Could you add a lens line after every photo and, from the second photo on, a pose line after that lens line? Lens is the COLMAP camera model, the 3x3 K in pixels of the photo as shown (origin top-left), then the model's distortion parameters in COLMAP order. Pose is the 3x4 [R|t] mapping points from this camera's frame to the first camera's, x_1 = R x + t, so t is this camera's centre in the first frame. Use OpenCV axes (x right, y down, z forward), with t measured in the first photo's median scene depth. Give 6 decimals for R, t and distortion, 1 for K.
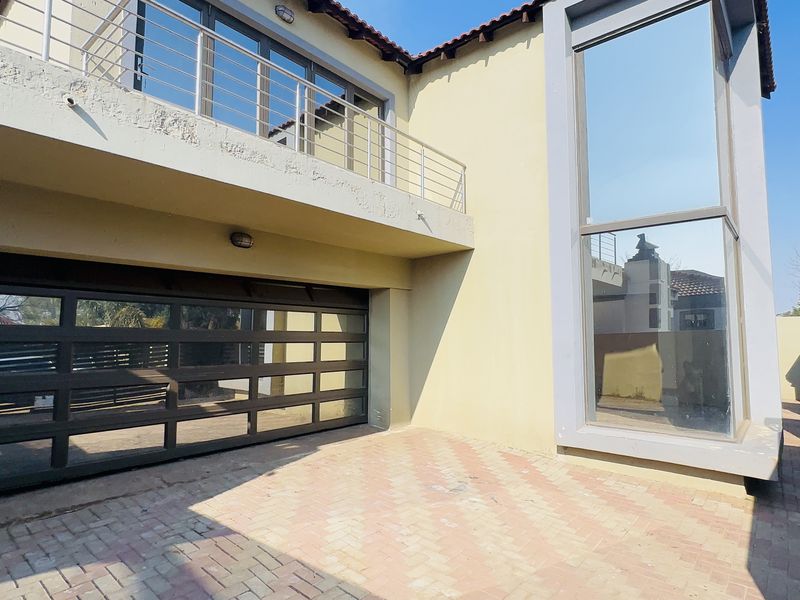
lens RADIAL K [[462.7, 0, 400.2], [0, 462.7, 299.7], [0, 0, 1]] dist [-0.000041, 0.002517]
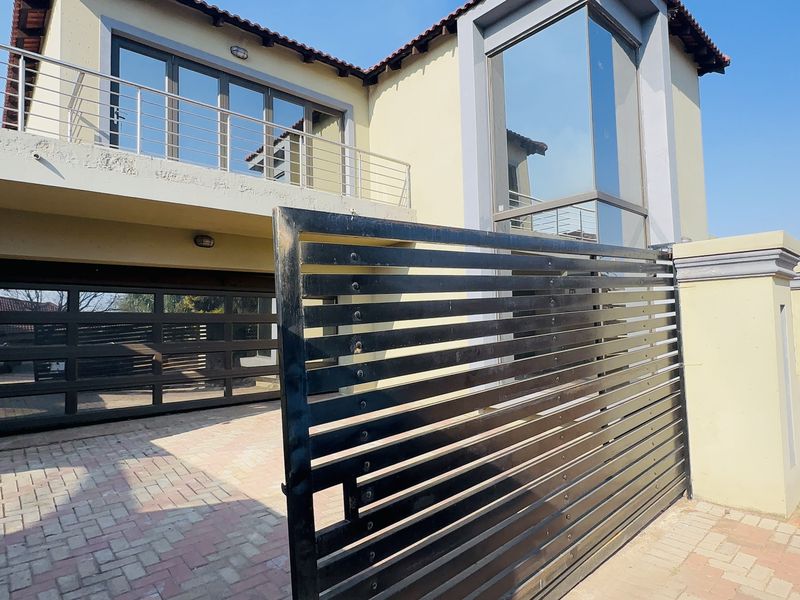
lens RADIAL K [[462.7, 0, 399.4], [0, 462.7, 299.3], [0, 0, 1]] dist [-0.000041, 0.002517]
pose [[0.989054, -0.031172, -0.144223, 0.318196], [0.034267, 0.999232, 0.019019, 0.020526], [0.143519, -0.023753, 0.989362, -0.154890]]
